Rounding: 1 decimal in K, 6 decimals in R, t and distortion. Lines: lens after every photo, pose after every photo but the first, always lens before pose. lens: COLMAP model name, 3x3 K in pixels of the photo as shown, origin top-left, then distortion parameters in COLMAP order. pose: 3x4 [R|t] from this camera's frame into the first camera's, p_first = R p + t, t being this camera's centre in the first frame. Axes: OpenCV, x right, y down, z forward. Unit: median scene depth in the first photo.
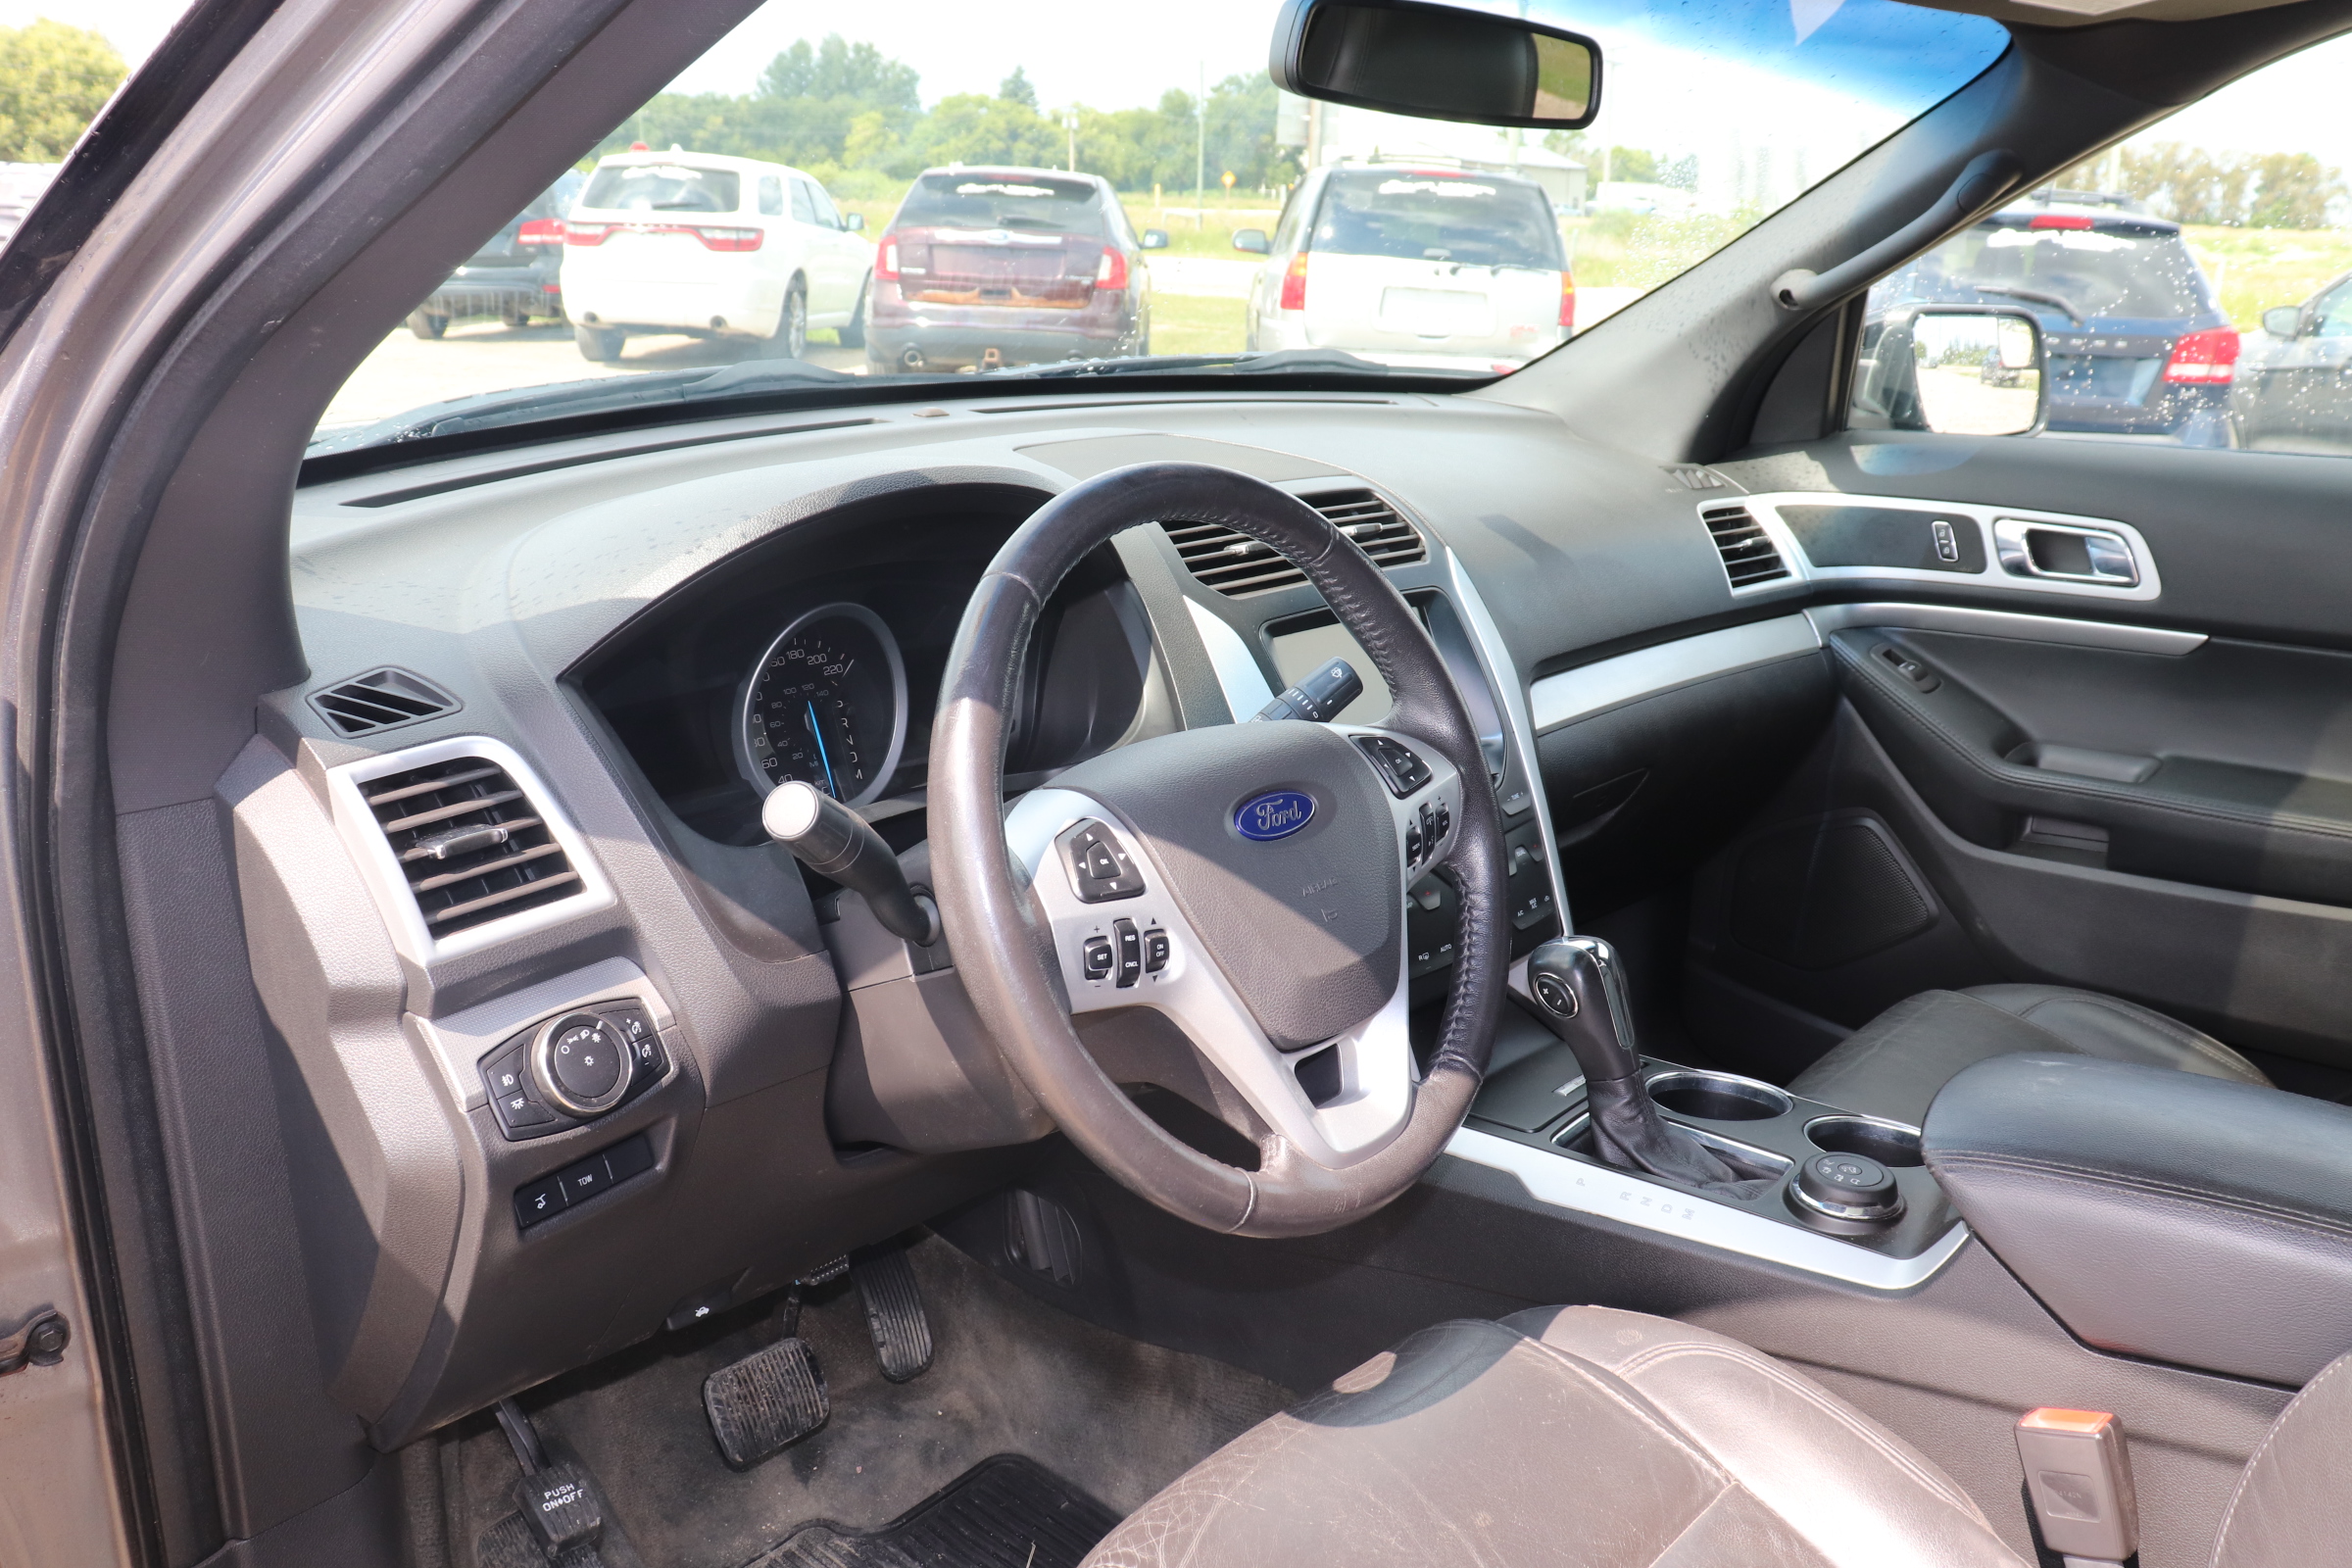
lens RADIAL K [[1964.0, 0, 1185.0], [0, 1964.0, 771.2], [0, 0, 1]] dist [-0.178516, 0.170258]
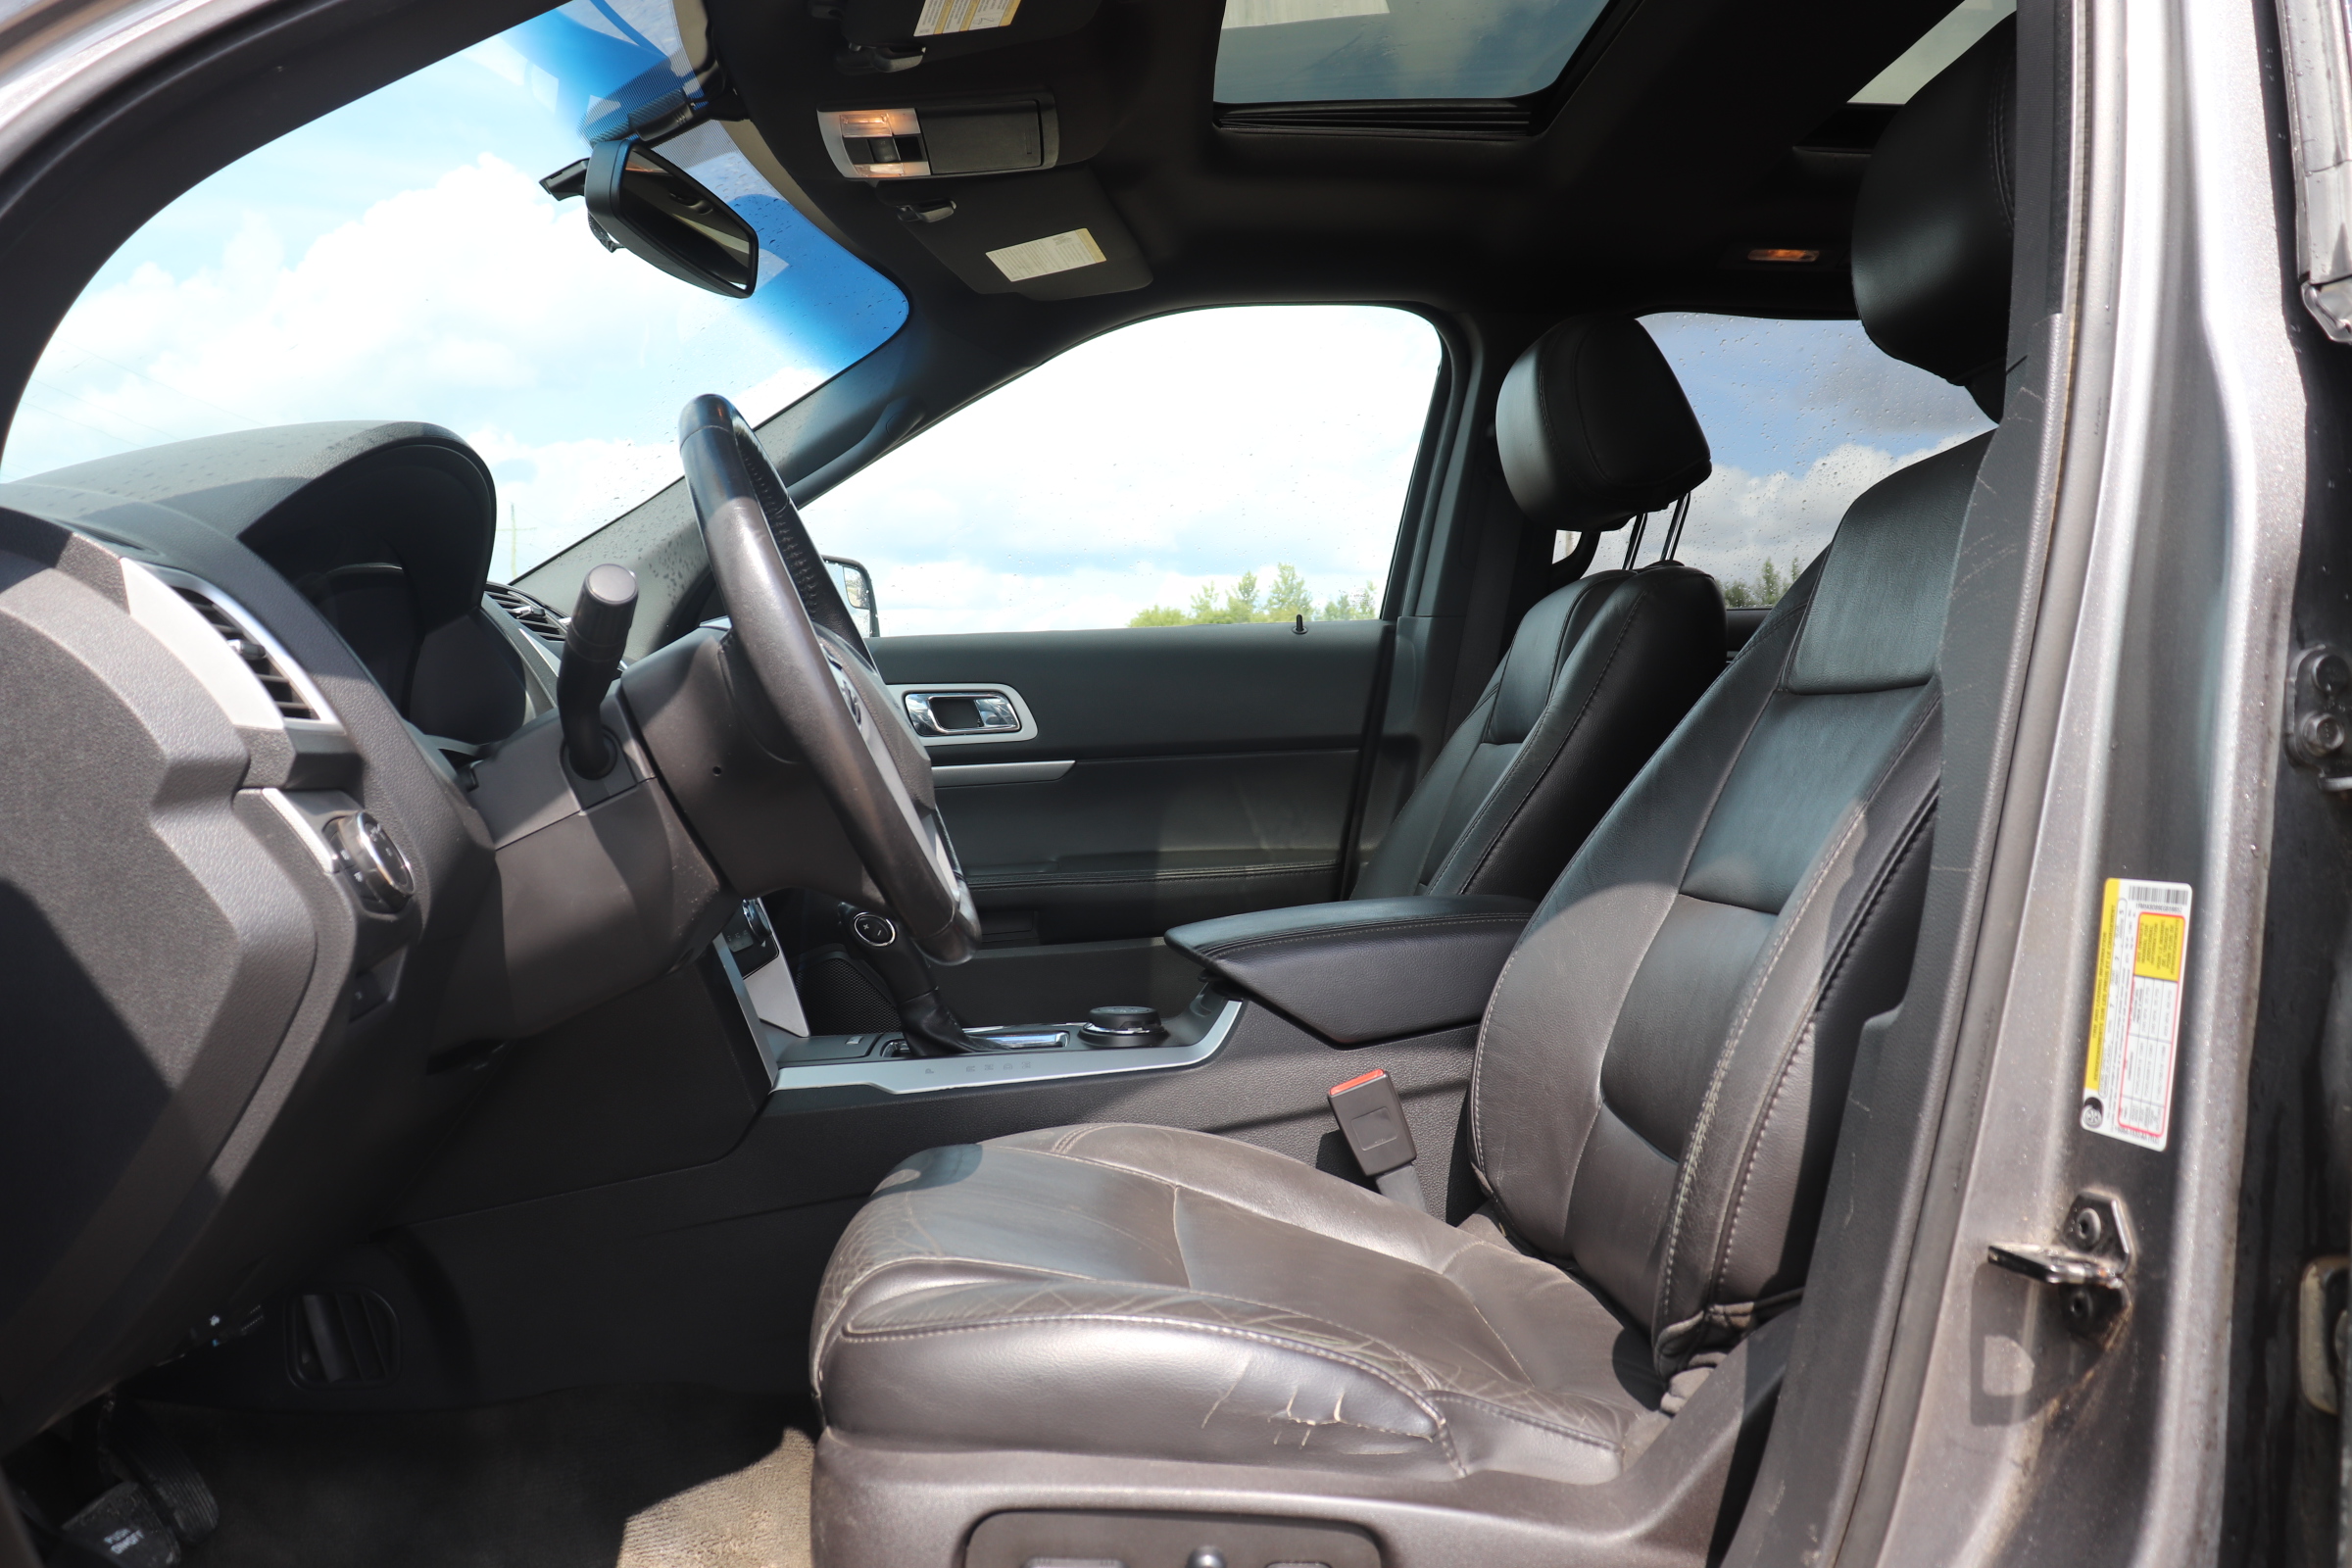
lens RADIAL K [[1964.0, 0, 1185.0], [0, 1964.0, 771.2], [0, 0, 1]] dist [-0.178516, 0.170258]
pose [[0.706499, -0.024487, 0.707290, -0.552238], [0.213184, 0.960344, -0.179698, 0.289507], [-0.674842, 0.277739, 0.683702, 0.003885]]
